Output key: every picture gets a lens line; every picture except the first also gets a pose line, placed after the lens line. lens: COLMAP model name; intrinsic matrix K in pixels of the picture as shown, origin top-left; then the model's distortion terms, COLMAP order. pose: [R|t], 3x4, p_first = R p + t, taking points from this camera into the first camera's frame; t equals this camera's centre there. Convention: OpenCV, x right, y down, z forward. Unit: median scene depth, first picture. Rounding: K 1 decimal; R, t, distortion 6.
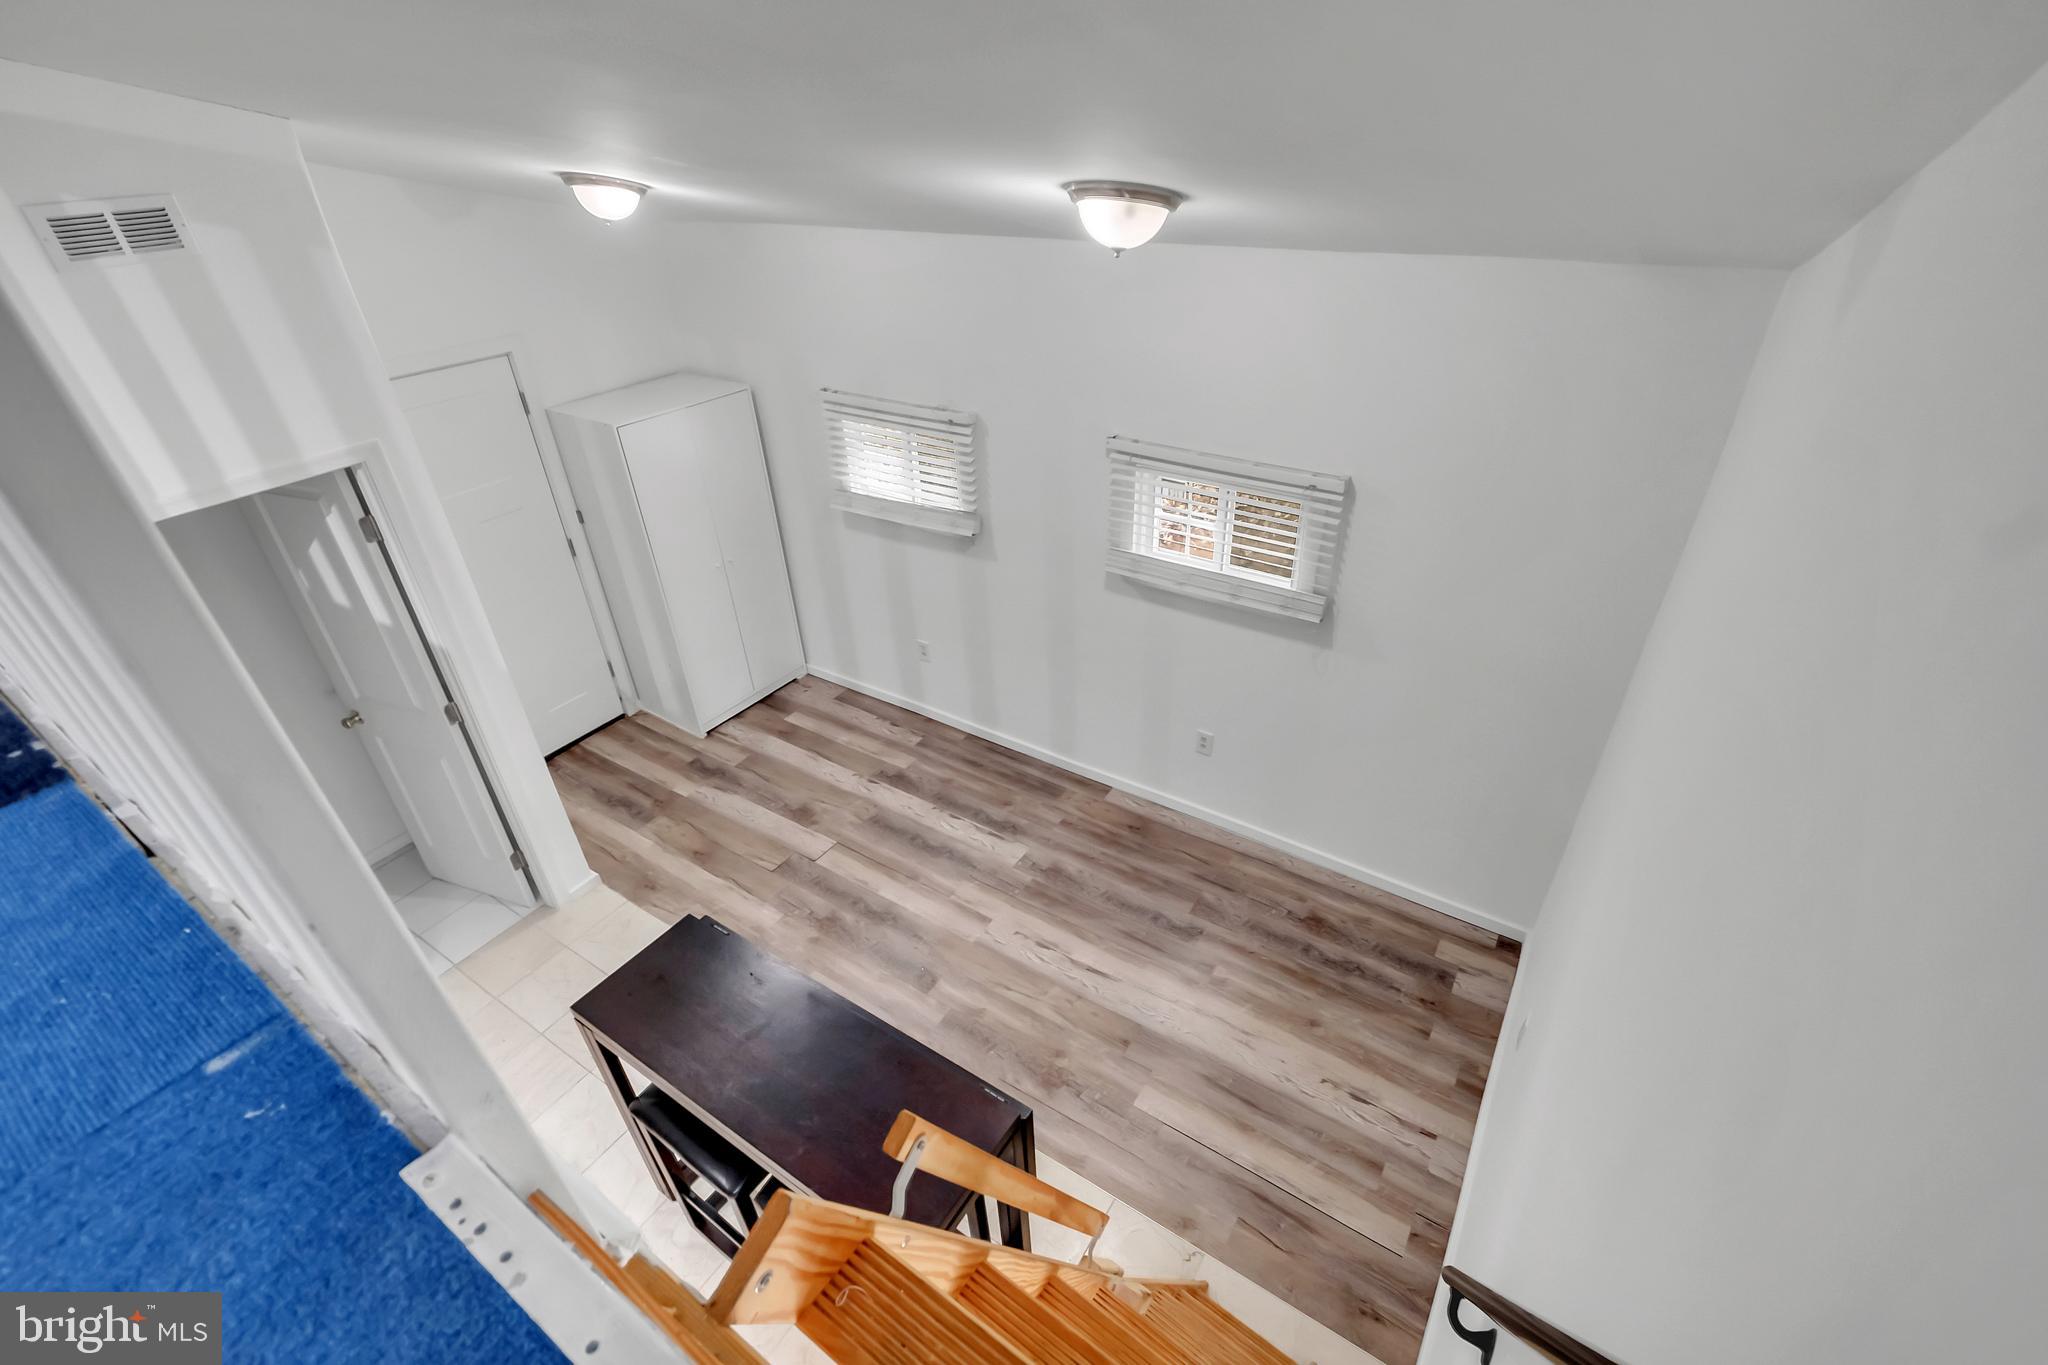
lens RADIAL K [[921.4, 0, 1019.5], [0, 921.4, 702.9], [0, 0, 1]] dist [-0.005860, -0.000367]
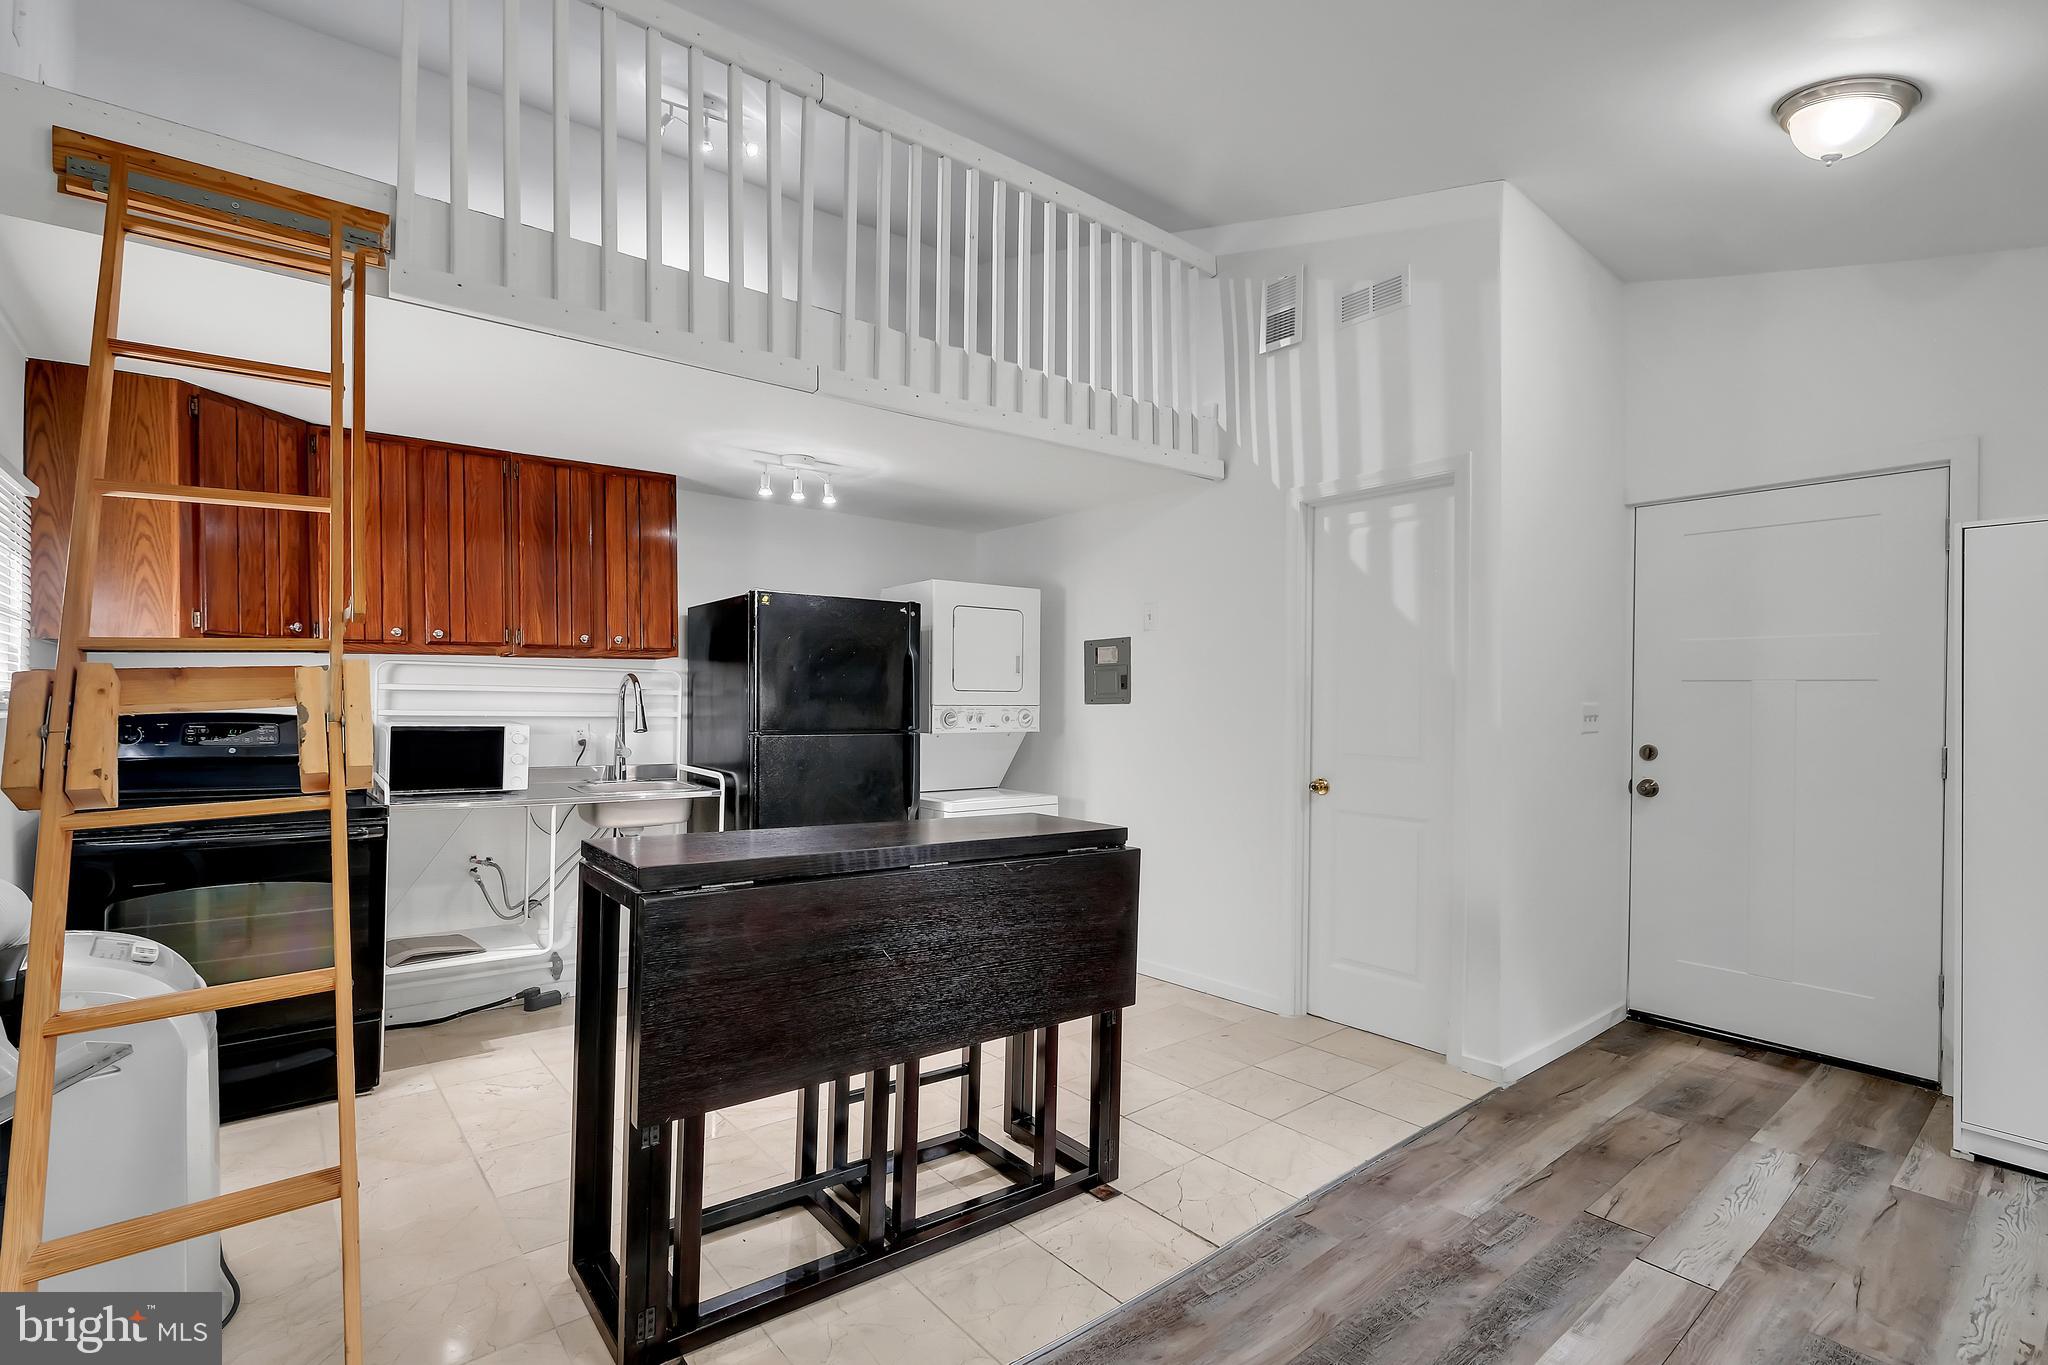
lens RADIAL K [[923.9, 0, 1031.8], [0, 923.9, 698.3], [0, 0, 1]] dist [0.004100, 0.000179]
pose [[-0.289786, 0.034666, -0.956464, 0.342510], [-0.535056, 0.822727, 0.191928, 0.007003], [0.793561, 0.567379, -0.219866, 0.730061]]
